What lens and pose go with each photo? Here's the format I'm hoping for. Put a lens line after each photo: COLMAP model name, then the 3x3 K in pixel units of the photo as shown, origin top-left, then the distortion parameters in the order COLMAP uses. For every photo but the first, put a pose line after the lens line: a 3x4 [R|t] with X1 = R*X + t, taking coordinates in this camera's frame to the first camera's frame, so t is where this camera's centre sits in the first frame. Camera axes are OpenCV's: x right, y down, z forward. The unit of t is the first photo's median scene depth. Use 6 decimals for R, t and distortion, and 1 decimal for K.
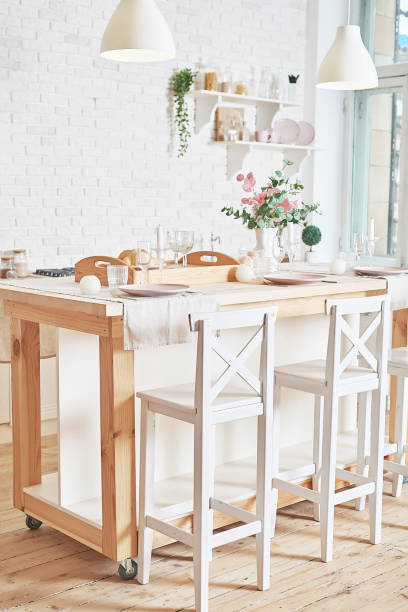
lens RADIAL K [[870.5, 0, 204.0], [0, 870.5, 306.0], [0, 0, 1]] dist [0.000531, 0.020094]
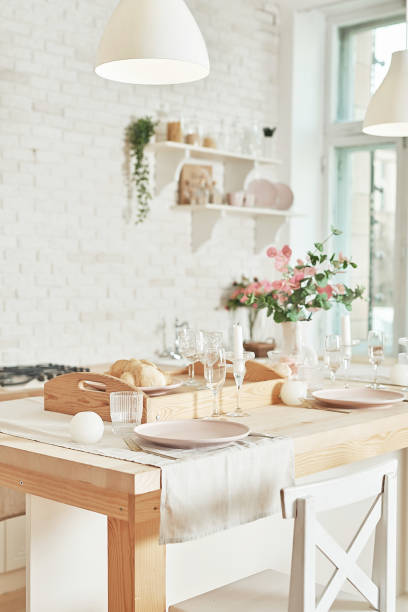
lens RADIAL K [[904.3, 0, 205.7], [0, 904.3, 286.5], [0, 0, 1]] dist [0.012708, 0.015161]
pose [[0.993595, -0.004641, 0.112906, -0.061668], [0.015975, 0.994890, -0.099689, -0.030172], [-0.111867, 0.100854, 0.988592, 0.178162]]
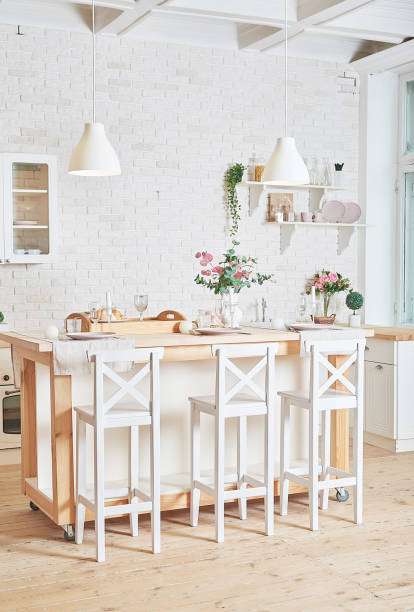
lens RADIAL K [[884.1, 0, 207.0], [0, 884.1, 306.0], [0, 0, 1]] dist [-0.014218, -0.019093]
pose [[0.965658, 0.000471, -0.259815, 0.260885], [-0.021065, 0.996848, -0.076487, 0.020505], [0.258960, 0.079333, 0.962625, -0.183724]]
